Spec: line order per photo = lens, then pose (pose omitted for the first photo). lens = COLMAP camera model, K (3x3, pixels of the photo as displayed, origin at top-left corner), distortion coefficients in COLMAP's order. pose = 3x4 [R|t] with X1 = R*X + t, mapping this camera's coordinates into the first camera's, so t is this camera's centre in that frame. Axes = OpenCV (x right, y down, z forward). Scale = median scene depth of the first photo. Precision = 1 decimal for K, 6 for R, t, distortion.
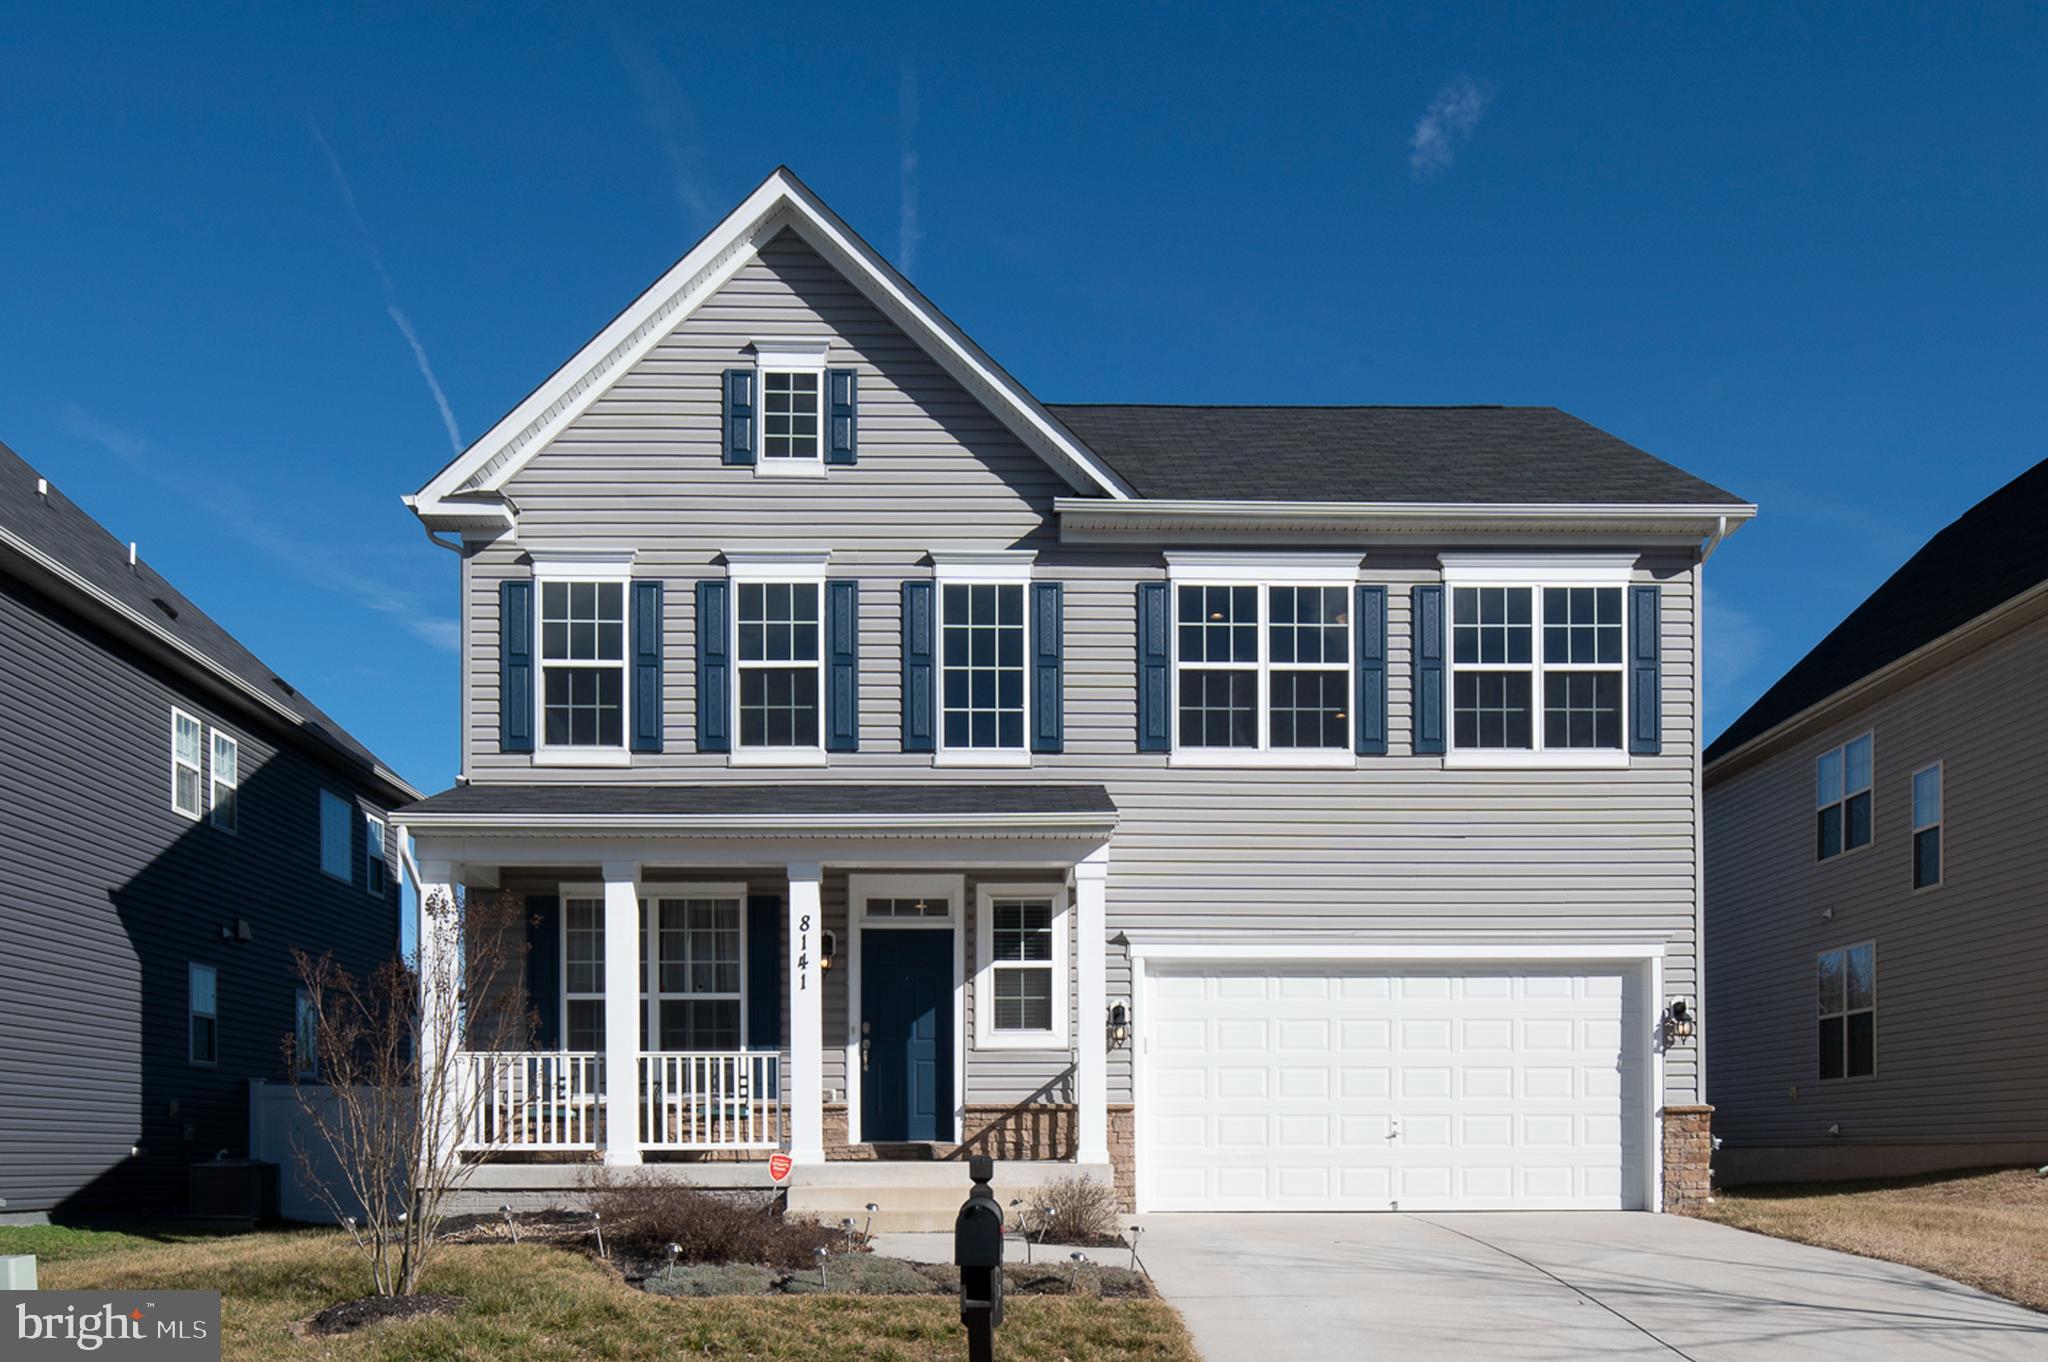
lens RADIAL K [[1146.9, 0, 1025.3], [0, 1146.9, 682.9], [0, 0, 1]] dist [0.002671, 0.002005]
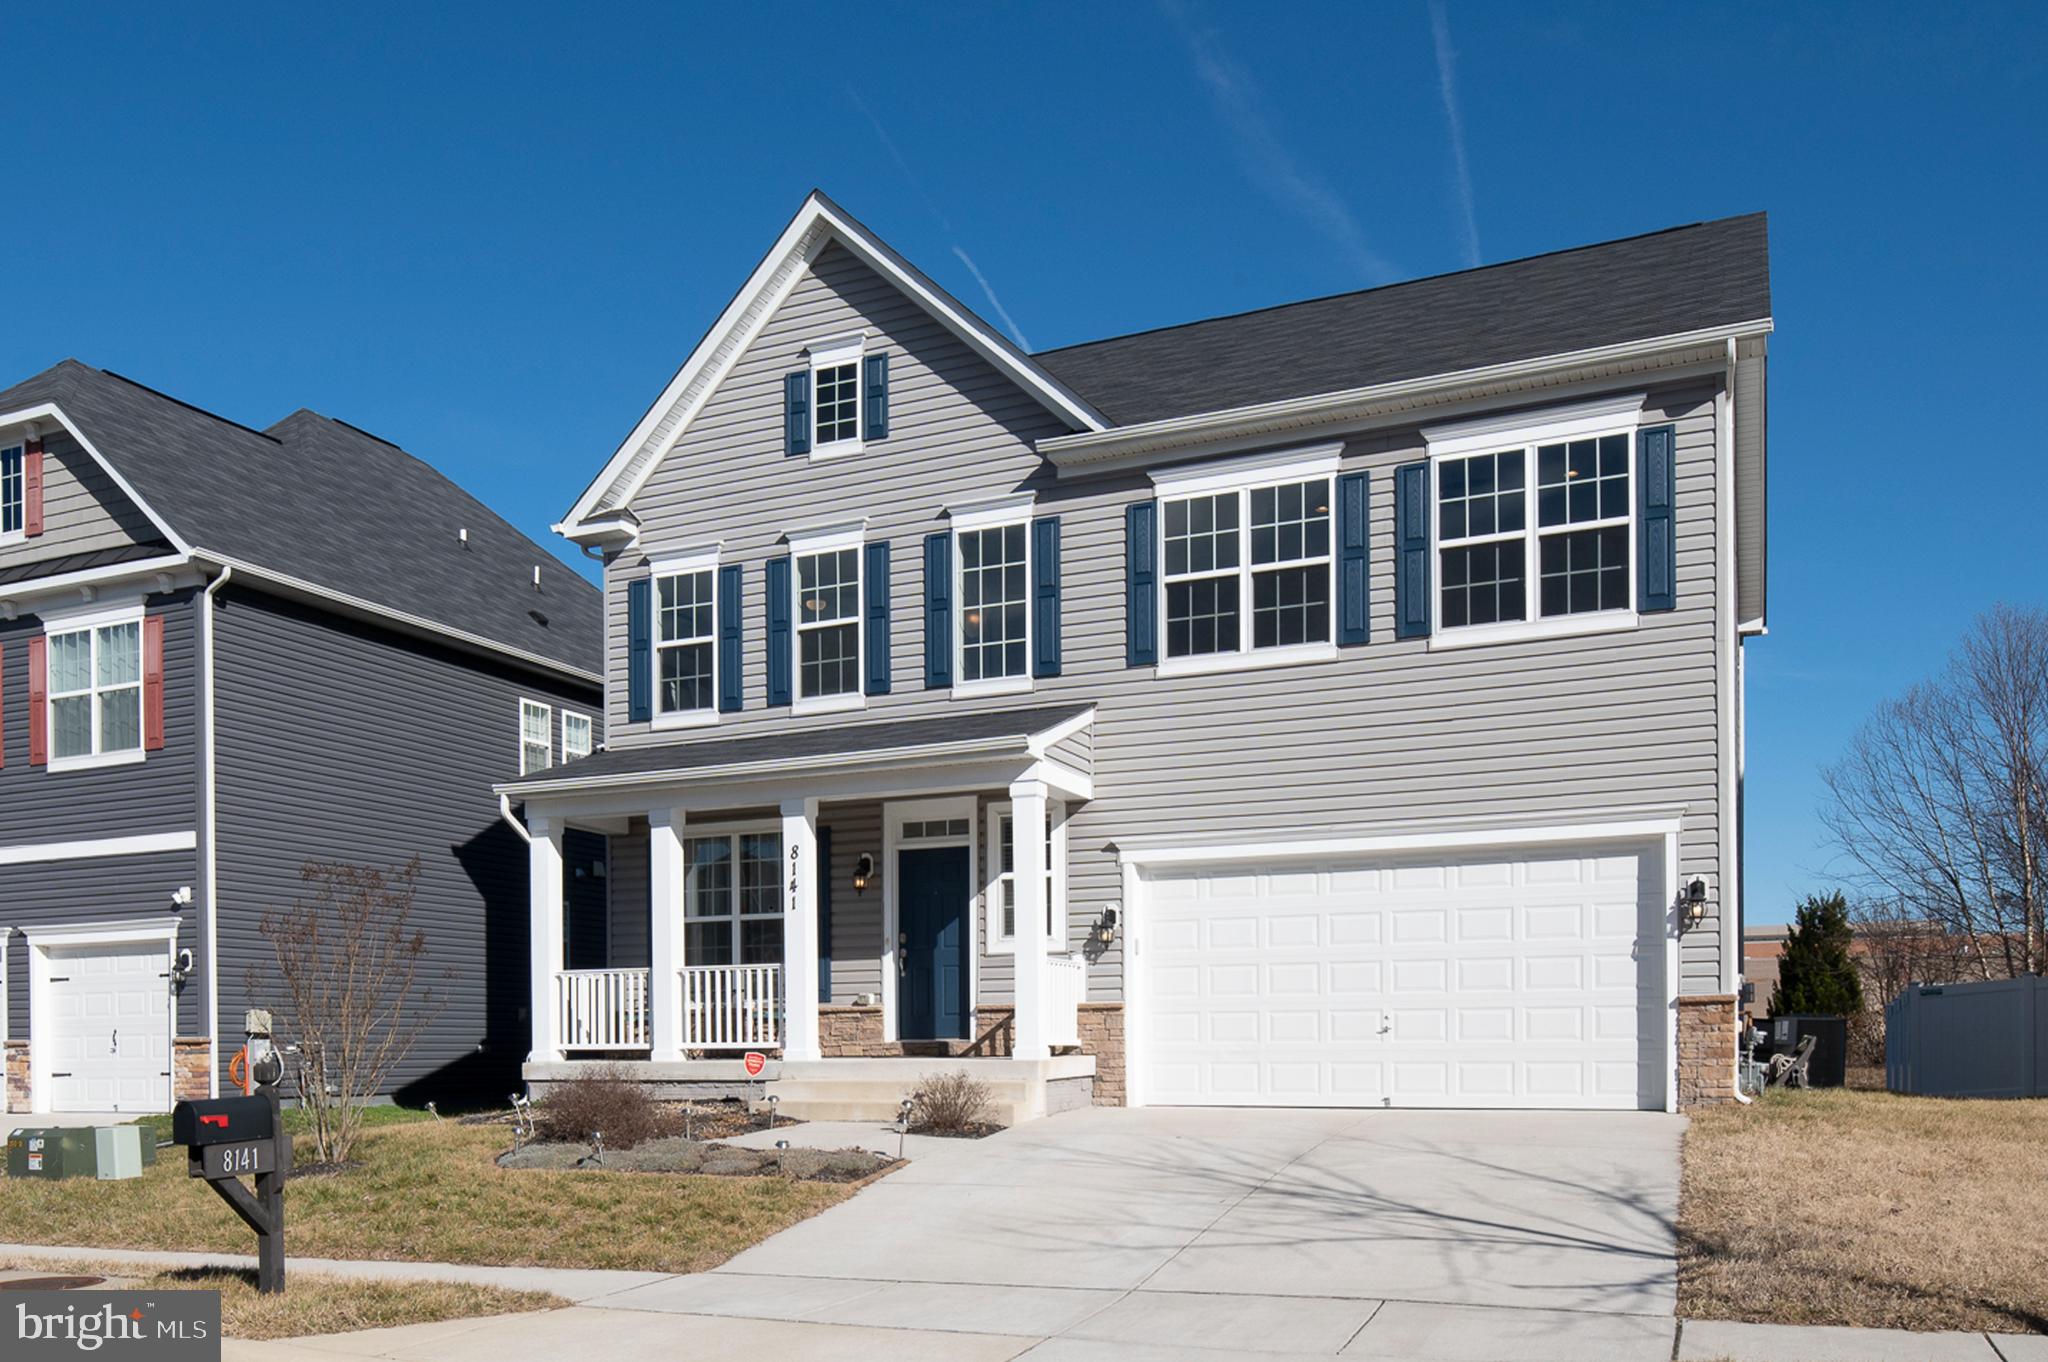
lens RADIAL K [[1104.8, 0, 1050.7], [0, 1104.8, 575.9], [0, 0, 1]] dist [0.006086, -0.006382]
pose [[0.945443, -0.130659, -0.298438, 0.335686], [0.126775, 0.991401, -0.032423, 0.000856], [0.300108, -0.007180, 0.953878, 0.008394]]
